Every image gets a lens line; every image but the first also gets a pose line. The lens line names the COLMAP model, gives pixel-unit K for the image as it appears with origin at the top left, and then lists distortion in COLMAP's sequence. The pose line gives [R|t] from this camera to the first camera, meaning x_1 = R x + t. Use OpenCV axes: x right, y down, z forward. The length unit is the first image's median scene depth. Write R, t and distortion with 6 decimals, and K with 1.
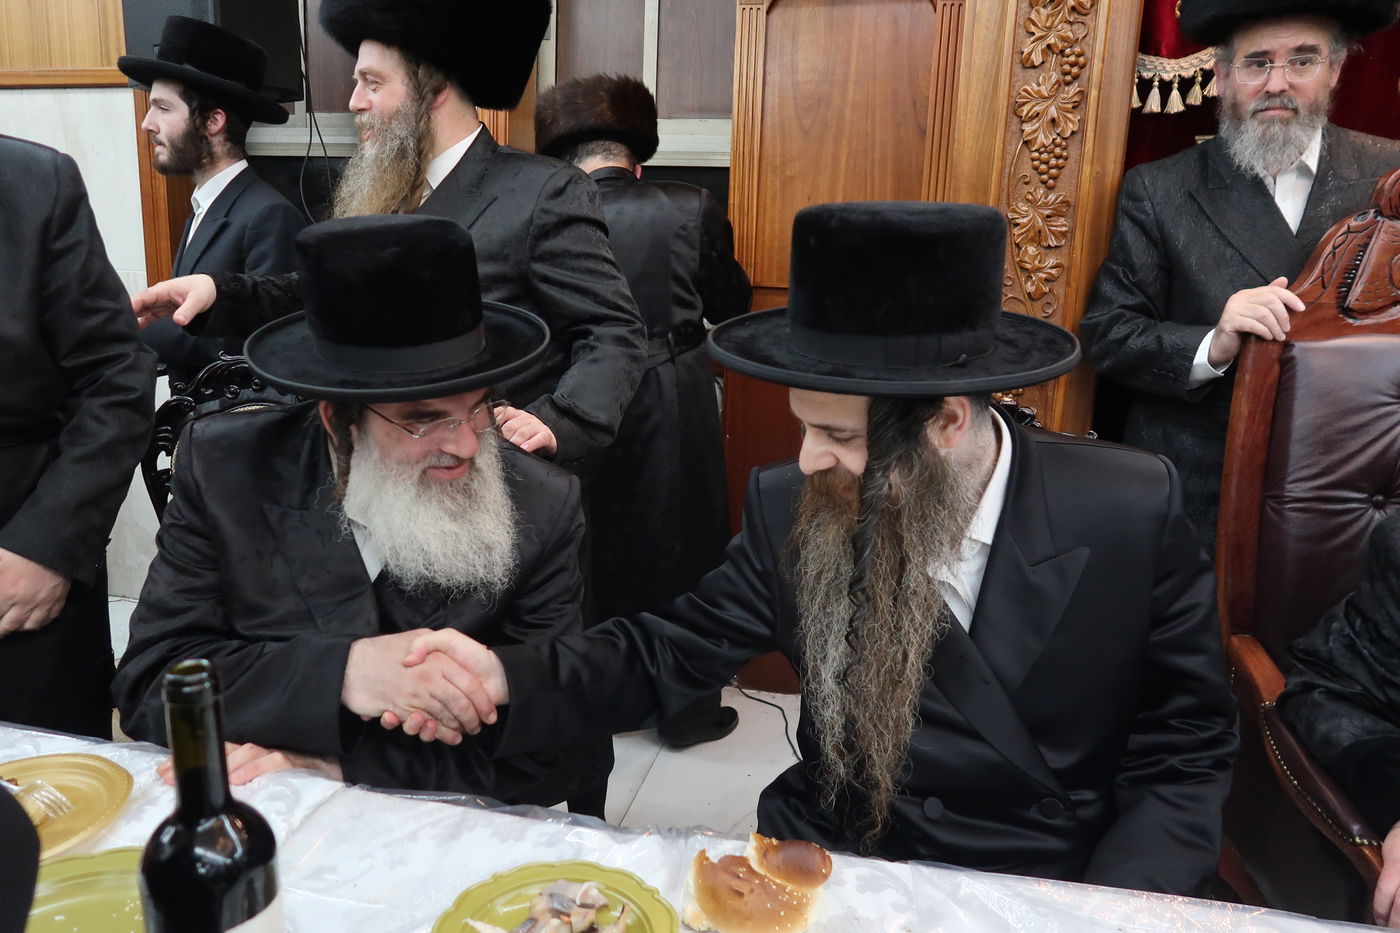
lens RADIAL K [[958.4, 0, 688.8], [0, 958.4, 460.9], [0, 0, 1]] dist [-0.025348, 0.004658]
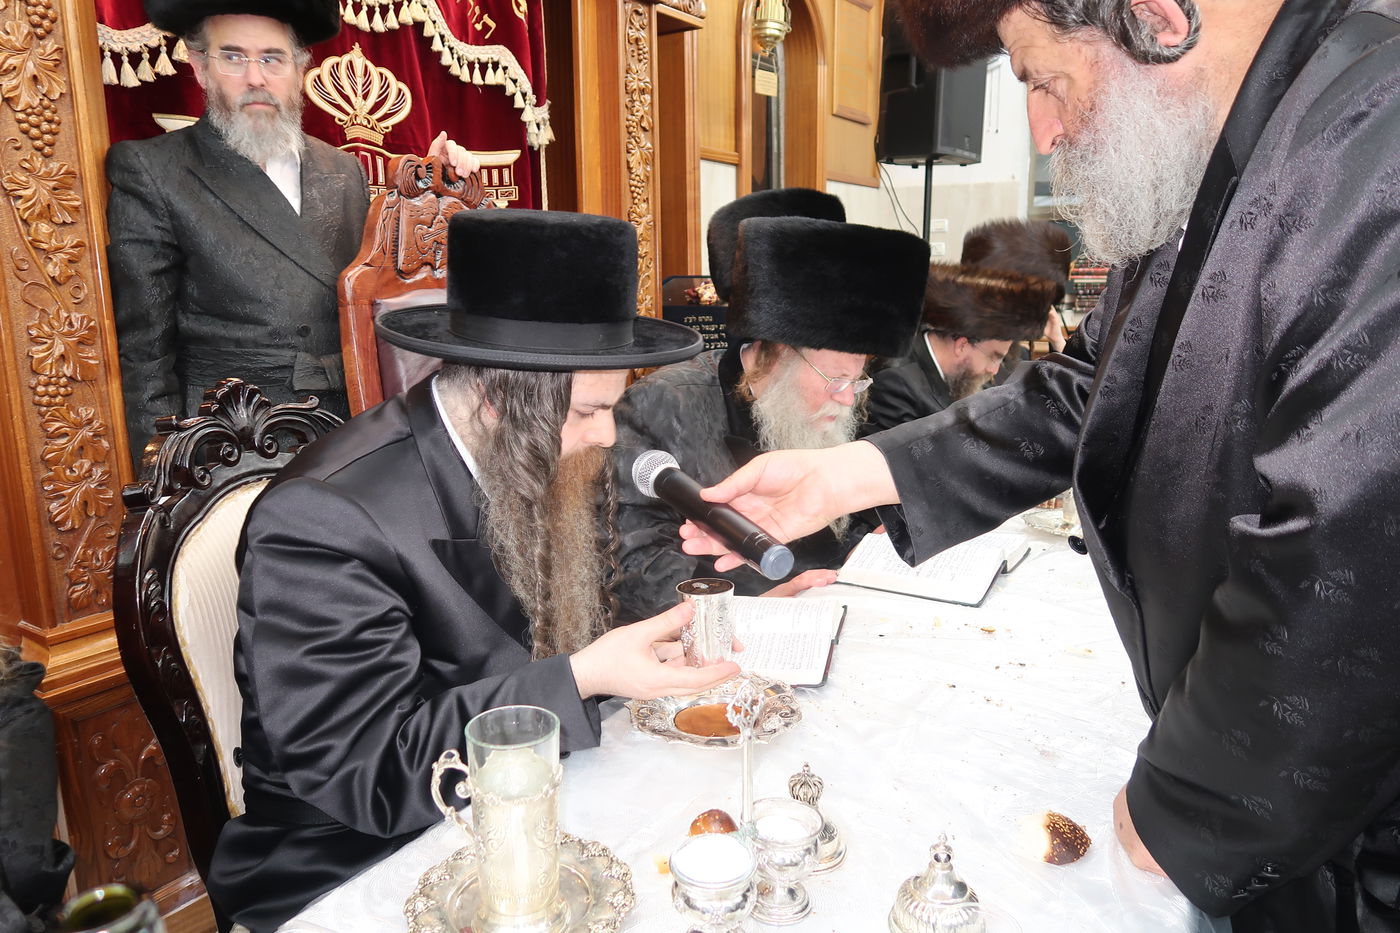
lens RADIAL K [[958.4, 0, 699.1], [0, 958.4, 467.0], [0, 0, 1]] dist [-0.025348, 0.004658]
pose [[0.360100, -0.215525, 0.907677, -0.254783], [0.221431, 0.964890, 0.141262, -0.001110], [-0.906254, 0.150119, 0.395181, 0.157744]]
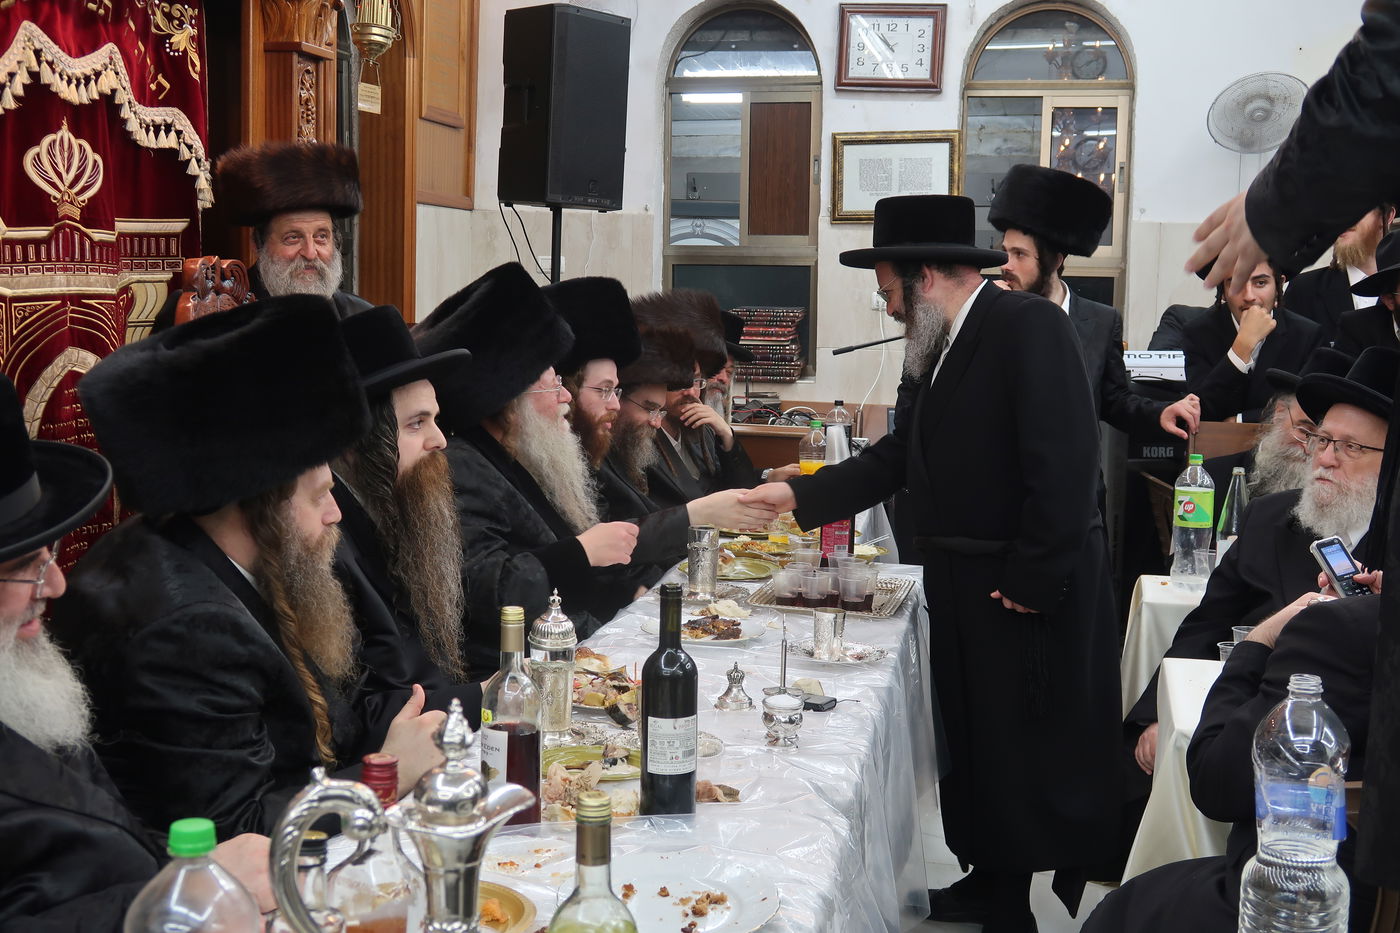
lens RADIAL K [[1715.0, 0, 692.7], [0, 1715.0, 480.5], [0, 0, 1]] dist [-0.010846, 0.000000]
pose [[-0.008734, -0.141775, 0.989860, -1.346553], [0.188499, 0.971918, 0.140869, -0.173130], [-0.982035, 0.187818, 0.018236, 0.250865]]
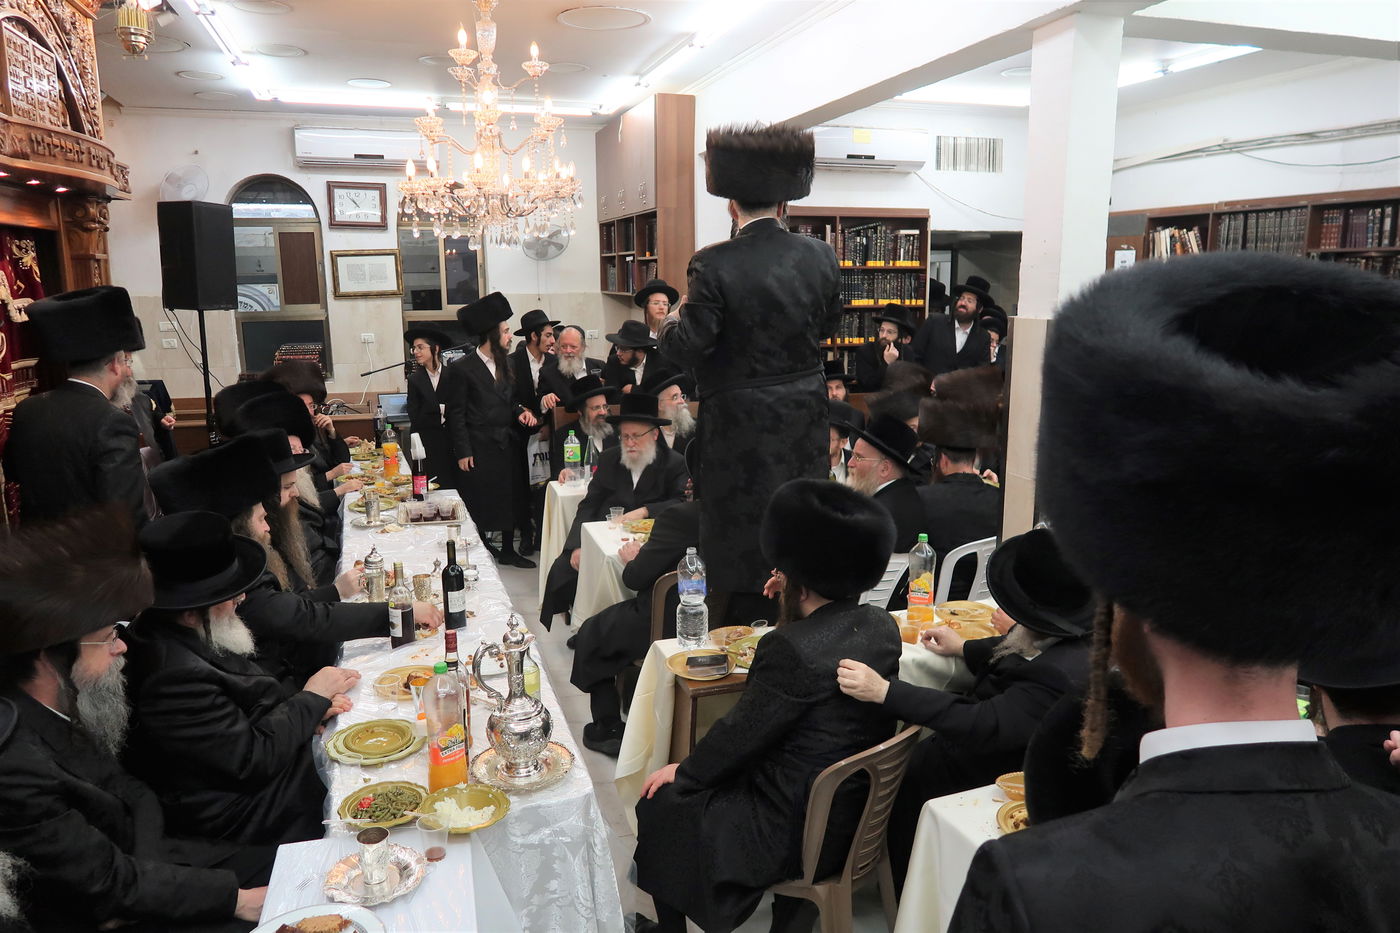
lens RADIAL K [[958.4, 0, 693.8], [0, 958.4, 465.8], [0, 0, 1]] dist [-0.025348, 0.004658]
pose [[-0.504913, -0.196283, 0.840557, -1.851218], [0.170938, 0.931778, 0.320265, -0.559399], [-0.846075, 0.305389, -0.436914, 0.658119]]
